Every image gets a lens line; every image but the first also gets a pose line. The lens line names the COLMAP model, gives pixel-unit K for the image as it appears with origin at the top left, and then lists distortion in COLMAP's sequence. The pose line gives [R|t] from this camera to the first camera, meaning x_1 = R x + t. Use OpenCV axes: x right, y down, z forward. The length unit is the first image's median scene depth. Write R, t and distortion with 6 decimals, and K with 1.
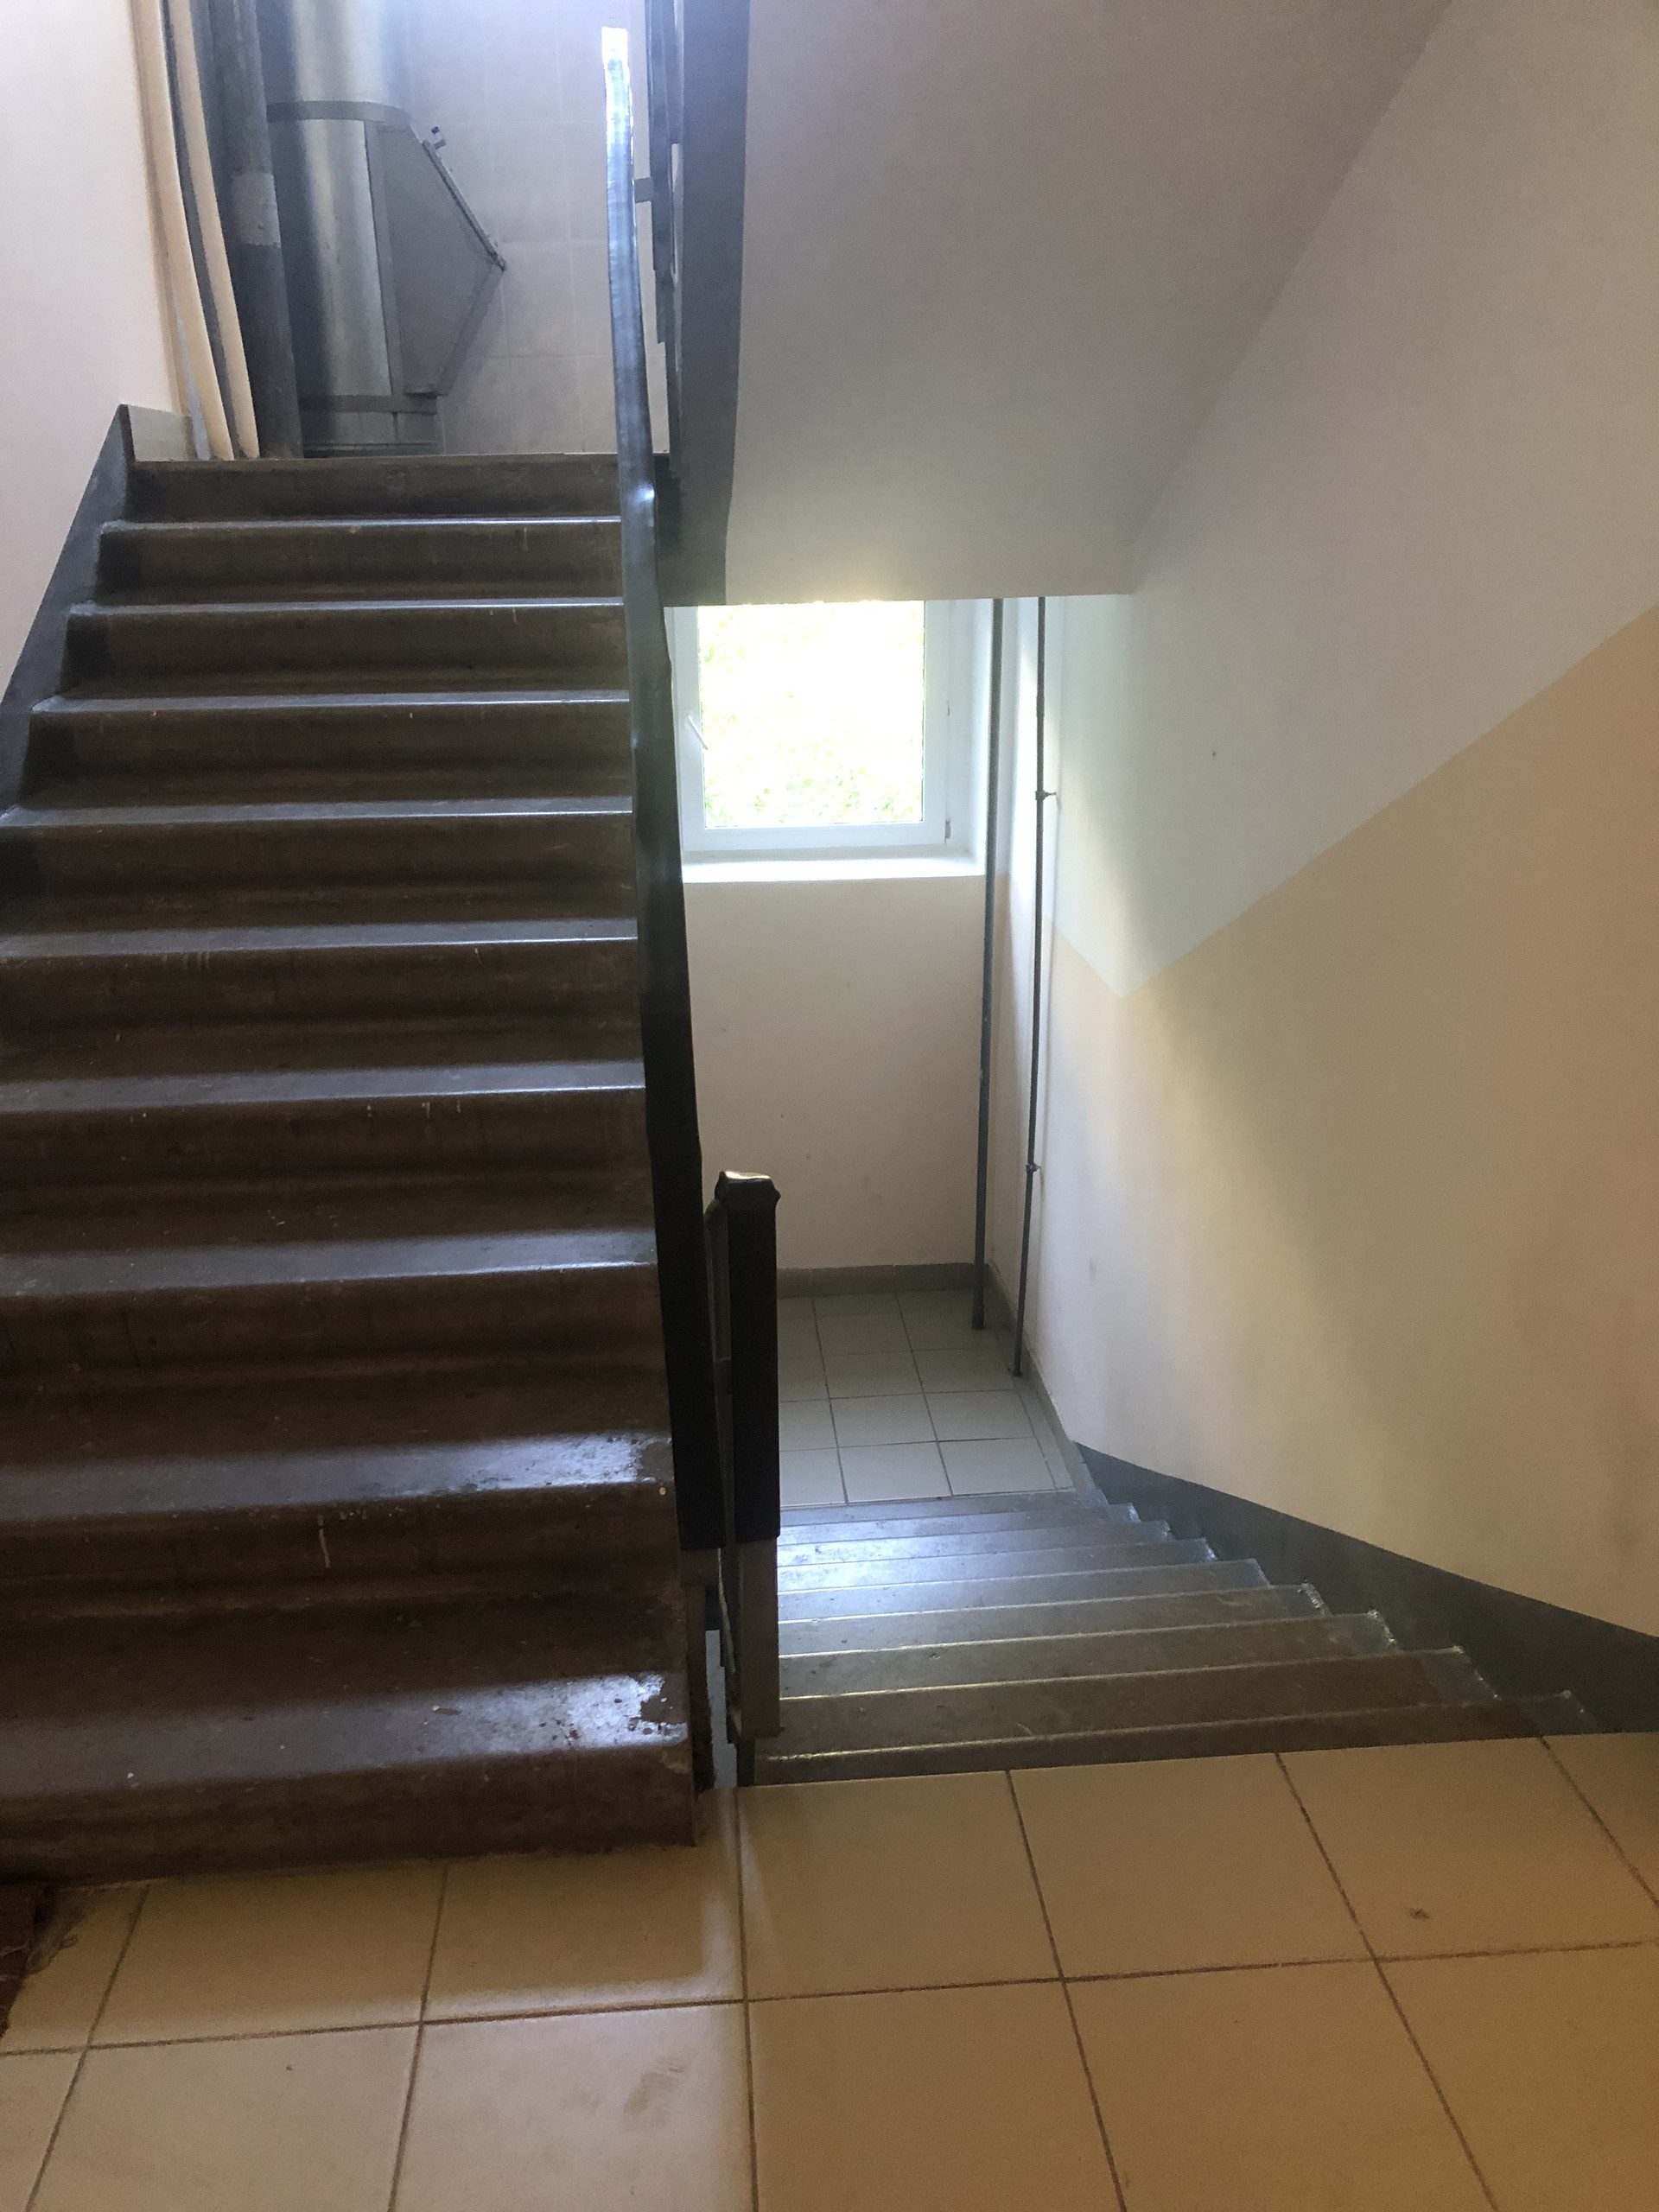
lens RADIAL K [[1794.1, 0, 819.8], [0, 1794.1, 1114.7], [0, 0, 1]] dist [0.001706, -0.009678]
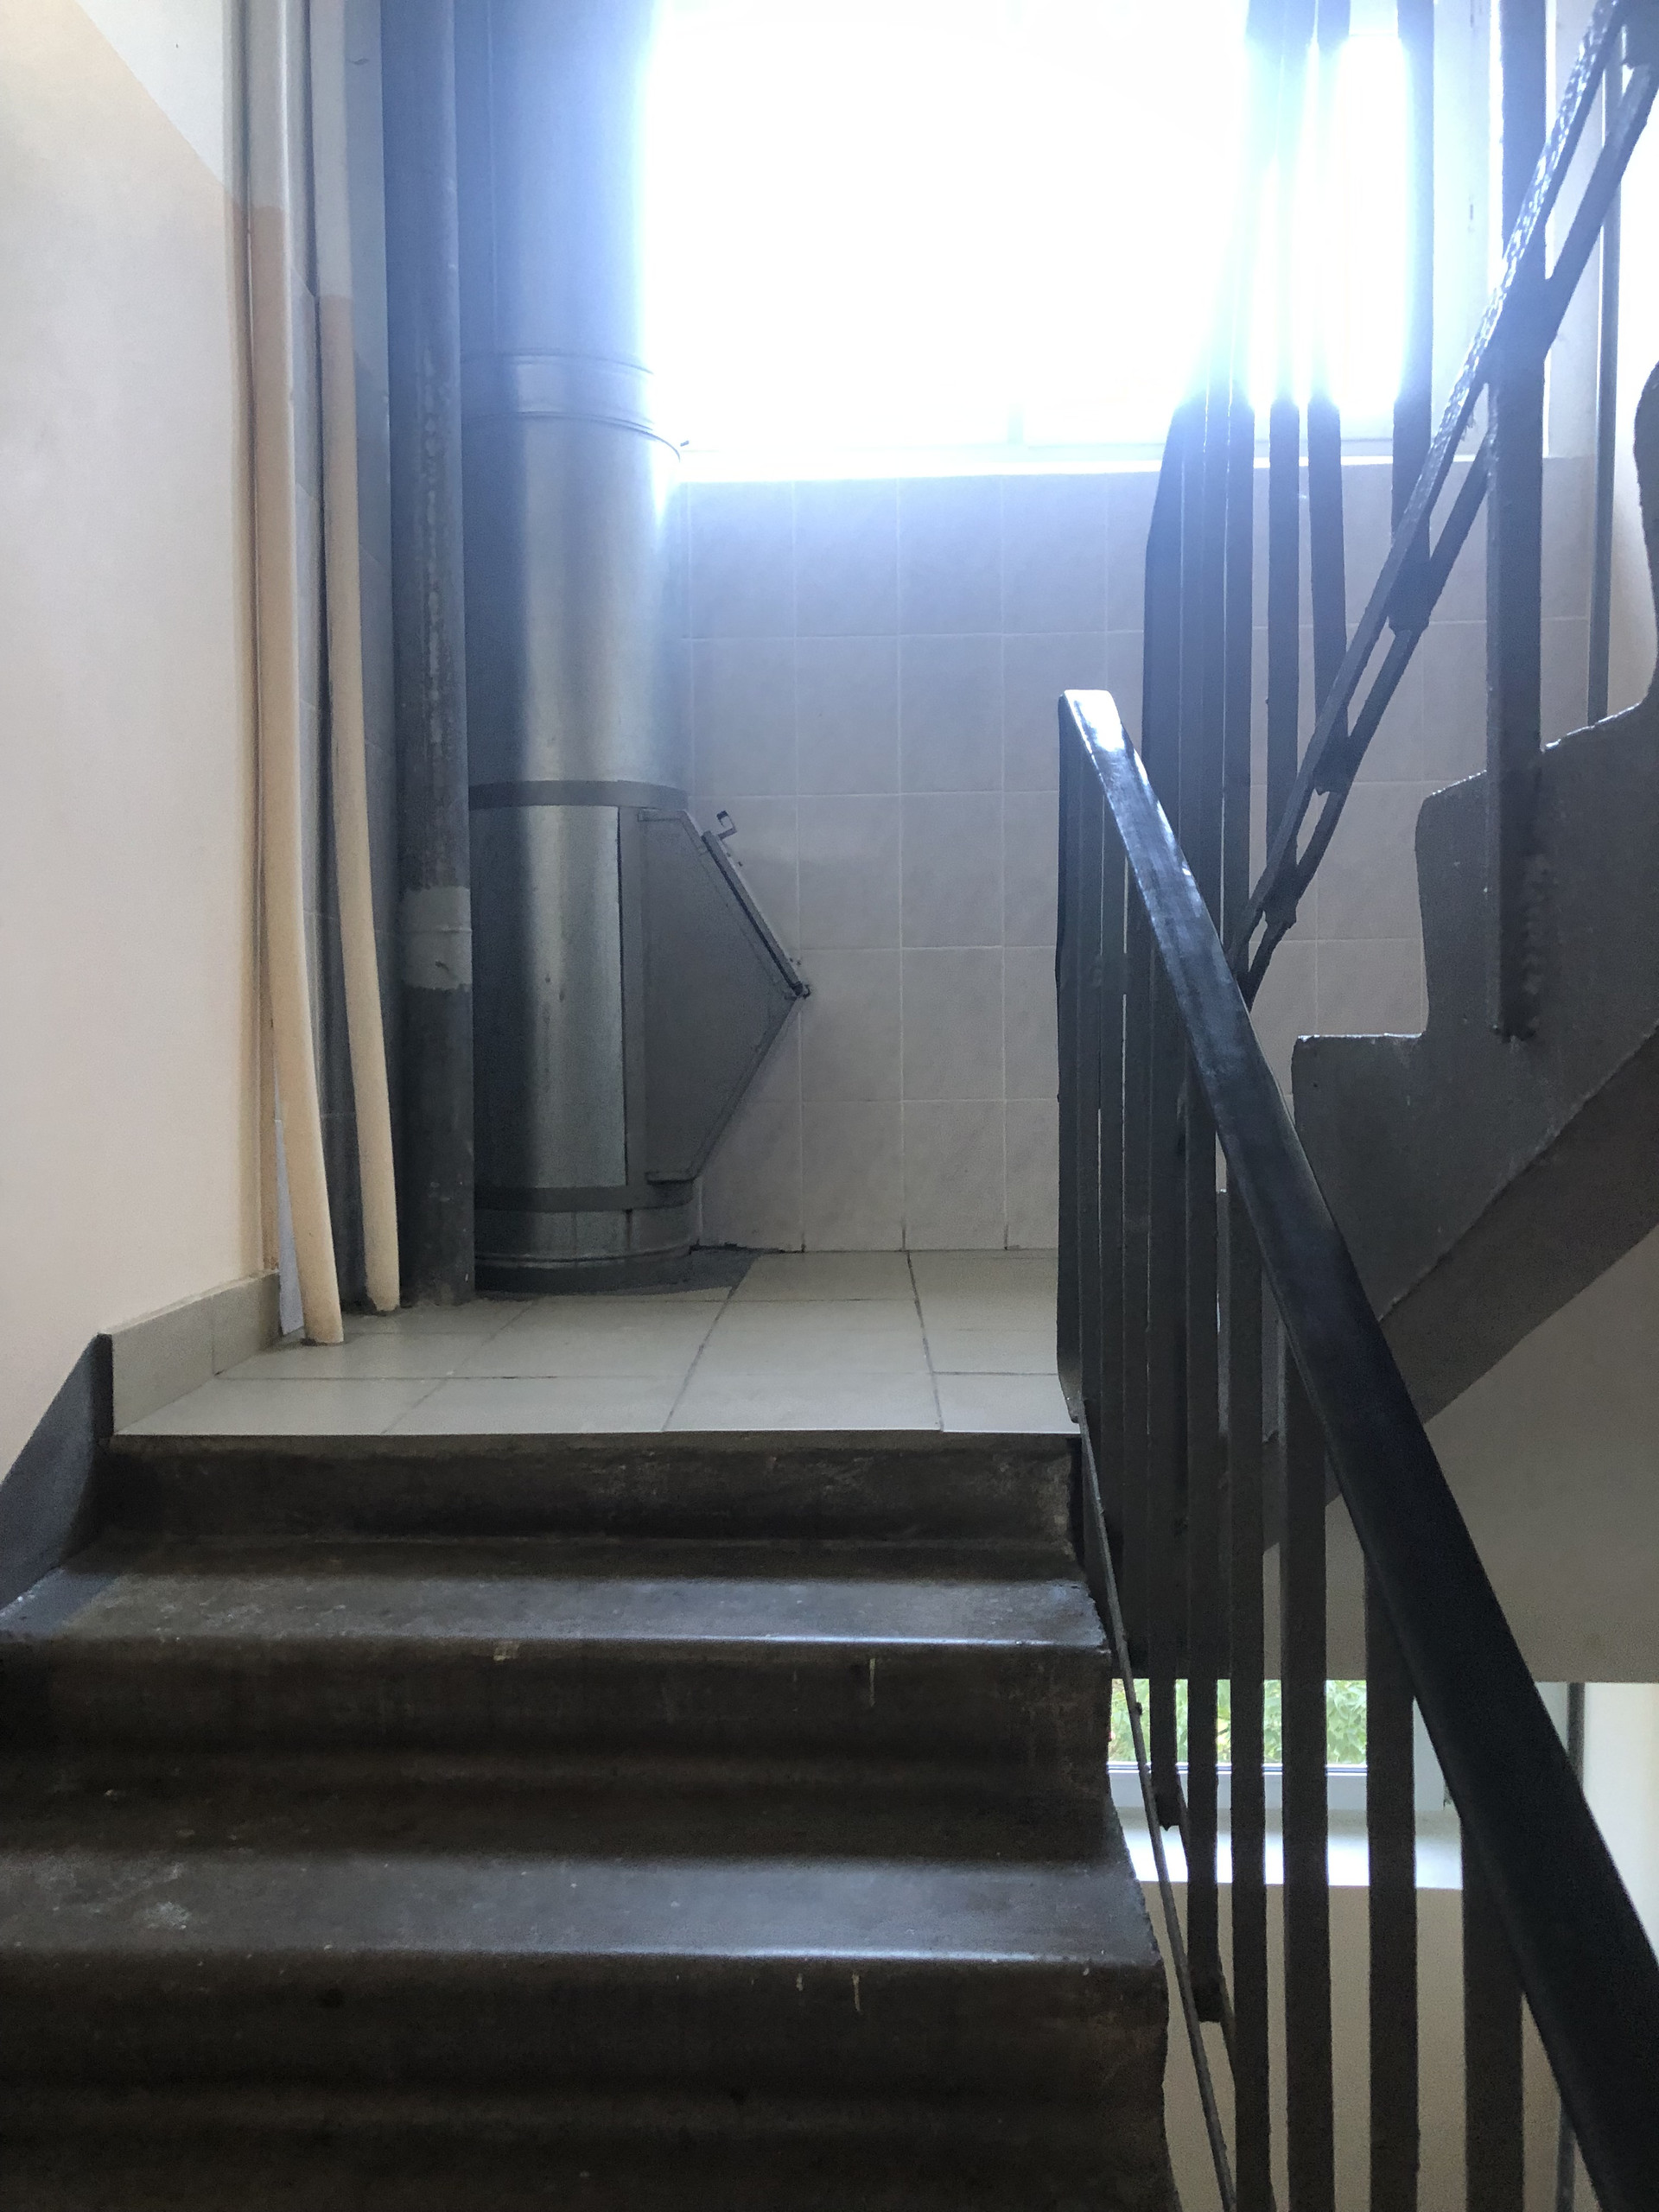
lens RADIAL K [[1794.1, 0, 835.1], [0, 1794.1, 1105.9], [0, 0, 1]] dist [0.001706, -0.009678]
pose [[0.993641, 0.019675, -0.110865, -0.099094], [-0.052112, 0.953173, -0.297903, -0.255616], [0.099813, 0.301786, 0.948136, 0.413328]]
